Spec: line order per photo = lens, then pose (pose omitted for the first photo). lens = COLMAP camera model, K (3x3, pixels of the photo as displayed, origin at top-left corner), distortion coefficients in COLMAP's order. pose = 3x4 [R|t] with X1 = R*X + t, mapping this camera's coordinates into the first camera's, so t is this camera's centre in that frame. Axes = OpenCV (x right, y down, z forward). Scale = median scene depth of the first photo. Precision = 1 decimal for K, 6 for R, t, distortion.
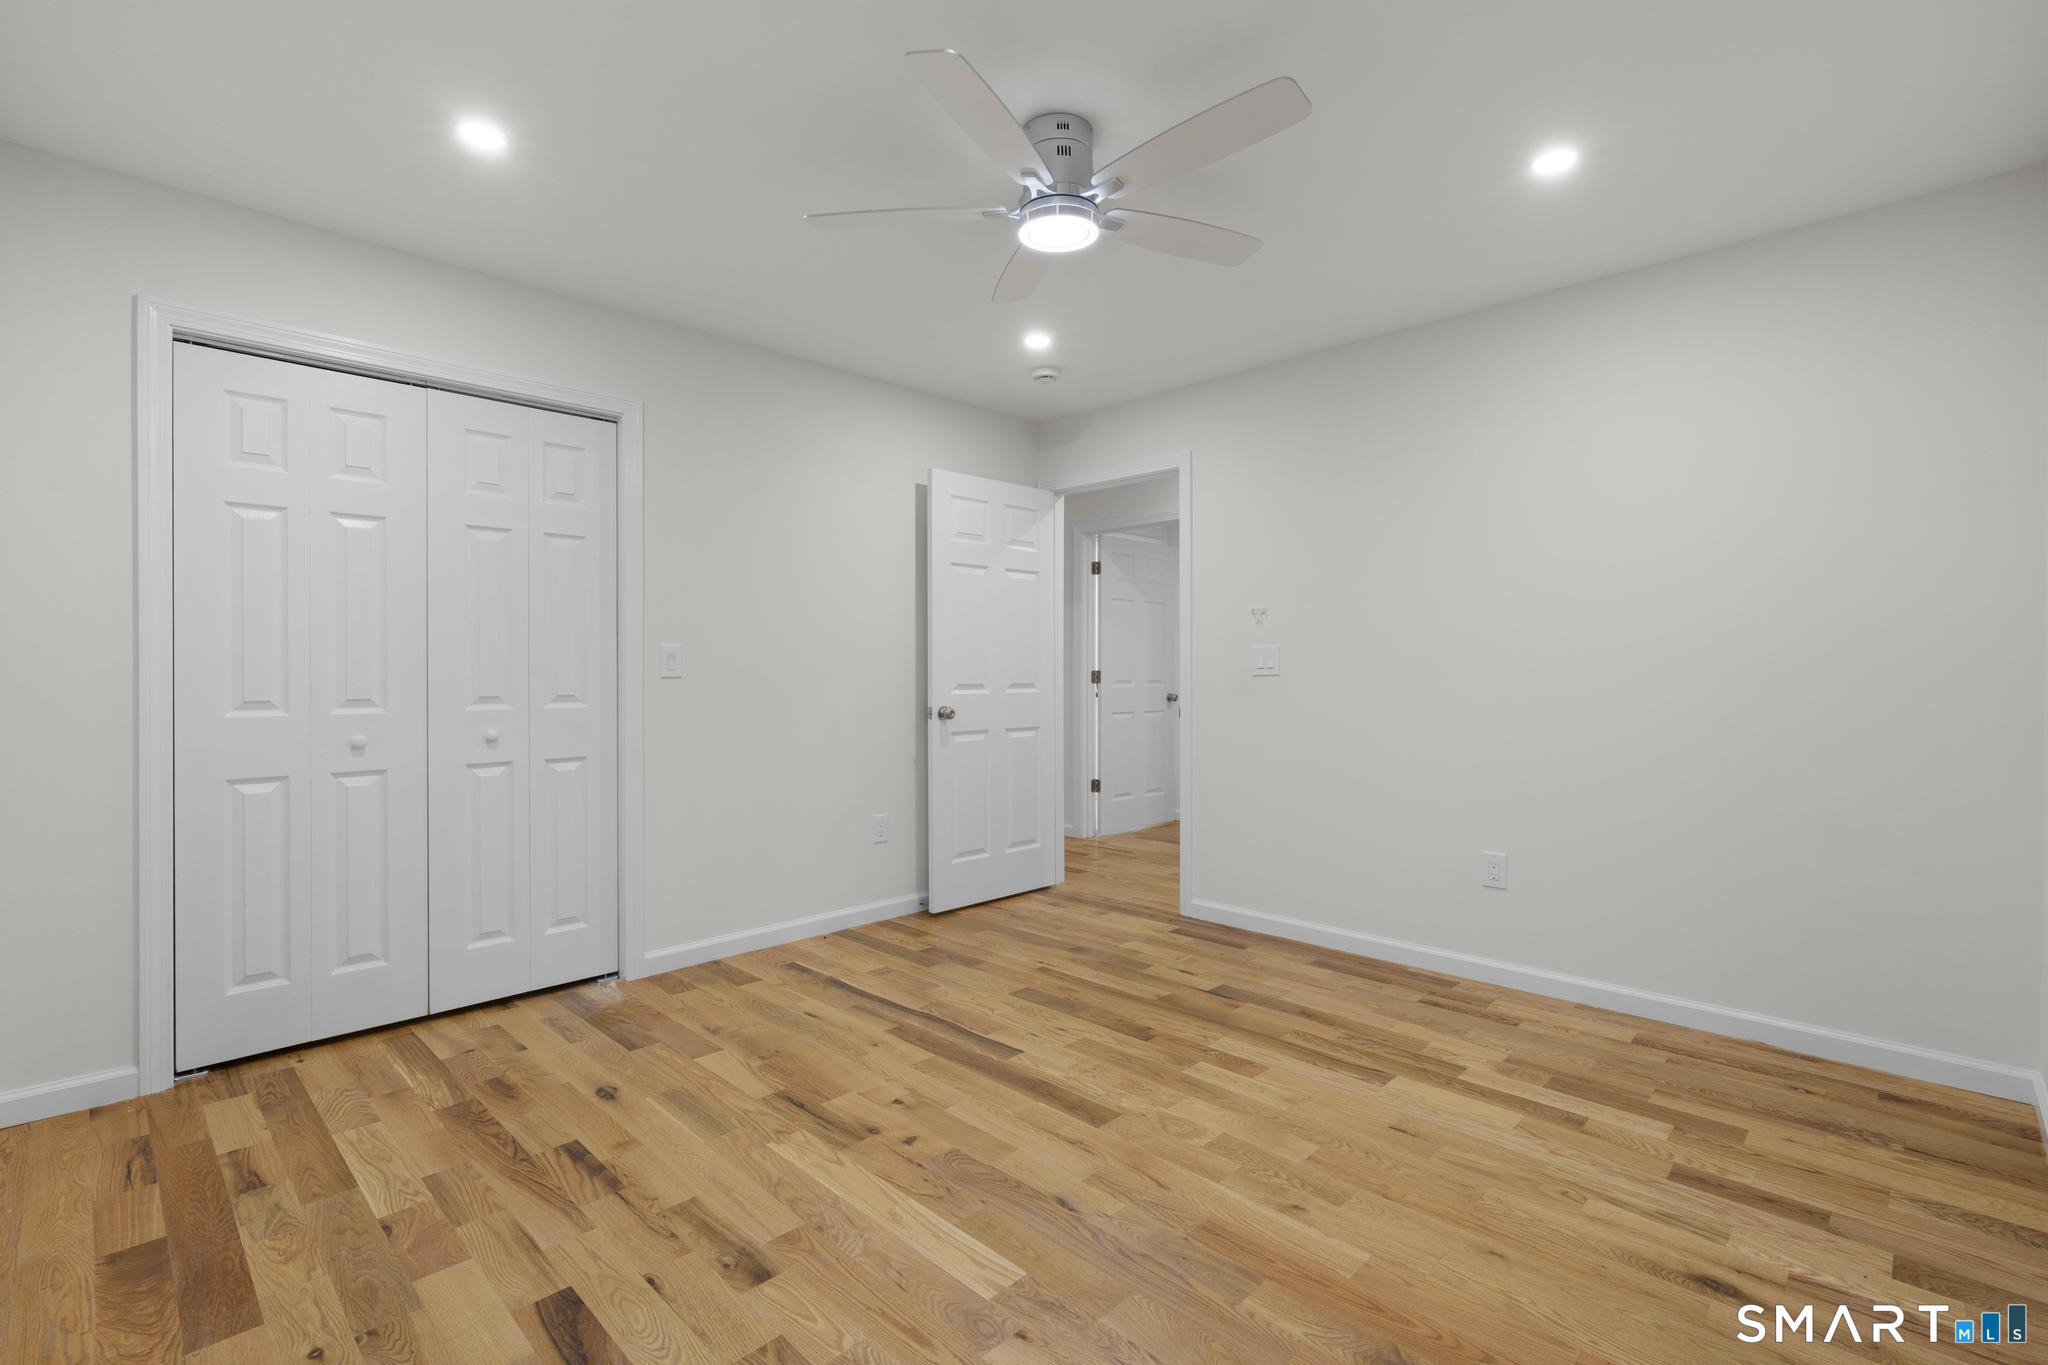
lens RADIAL K [[918.2, 0, 1024.9], [0, 918.2, 674.0], [0, 0, 1]] dist [-0.003696, 0.002052]
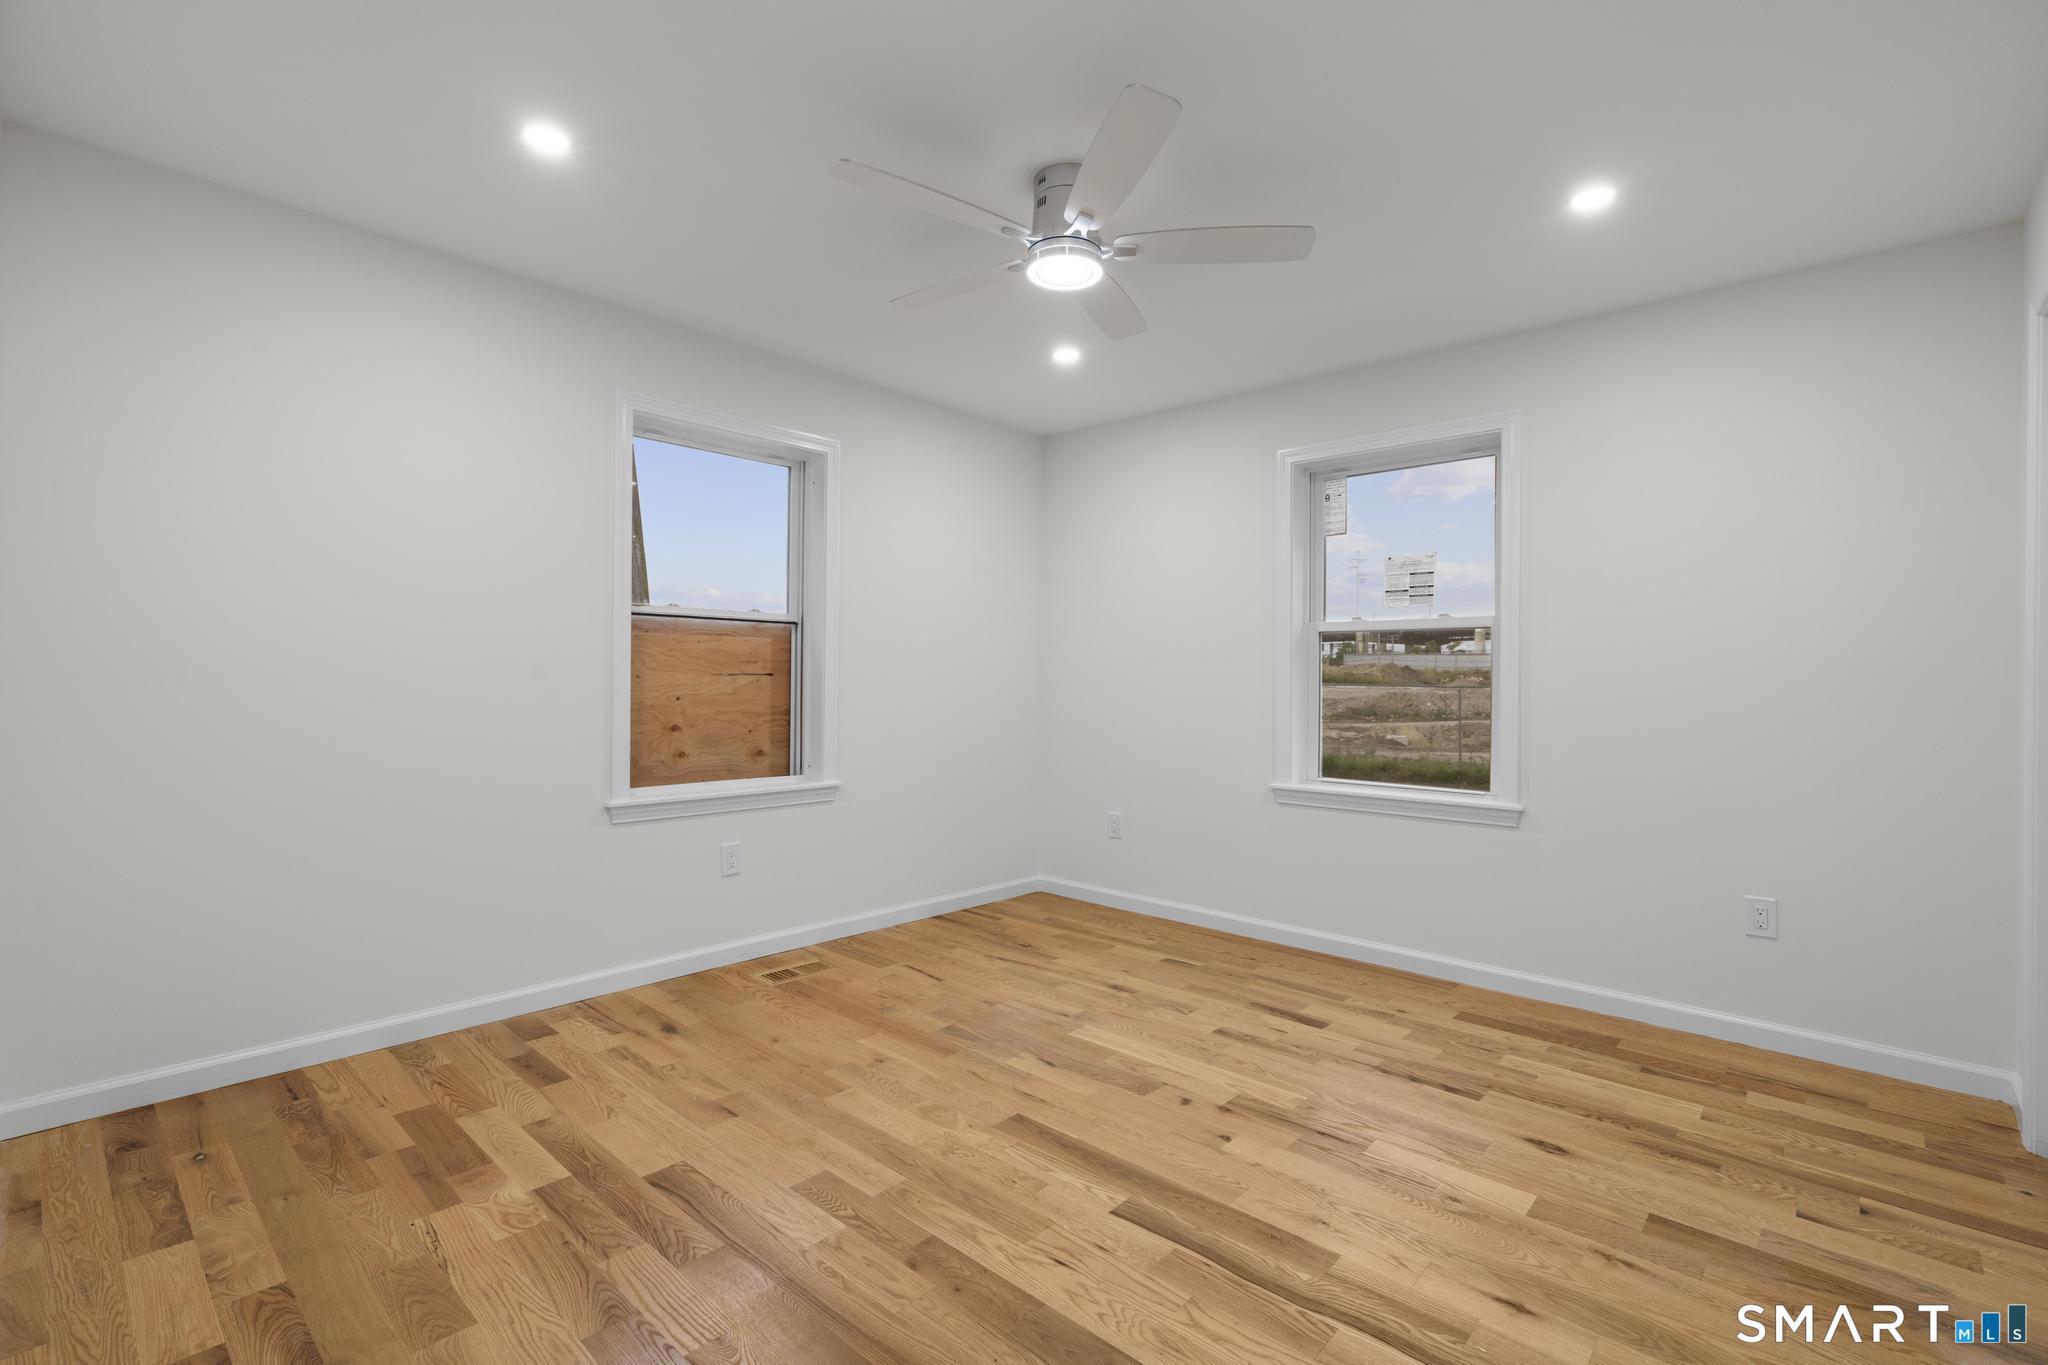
lens RADIAL K [[918.2, 0, 1016.1], [0, 918.2, 682.9], [0, 0, 1]] dist [-0.003696, 0.002052]
pose [[-0.999570, -0.011912, -0.026794, 0.114157], [-0.012264, 0.999840, 0.012999, -0.015711], [0.026635, 0.013322, -0.999556, 2.028554]]
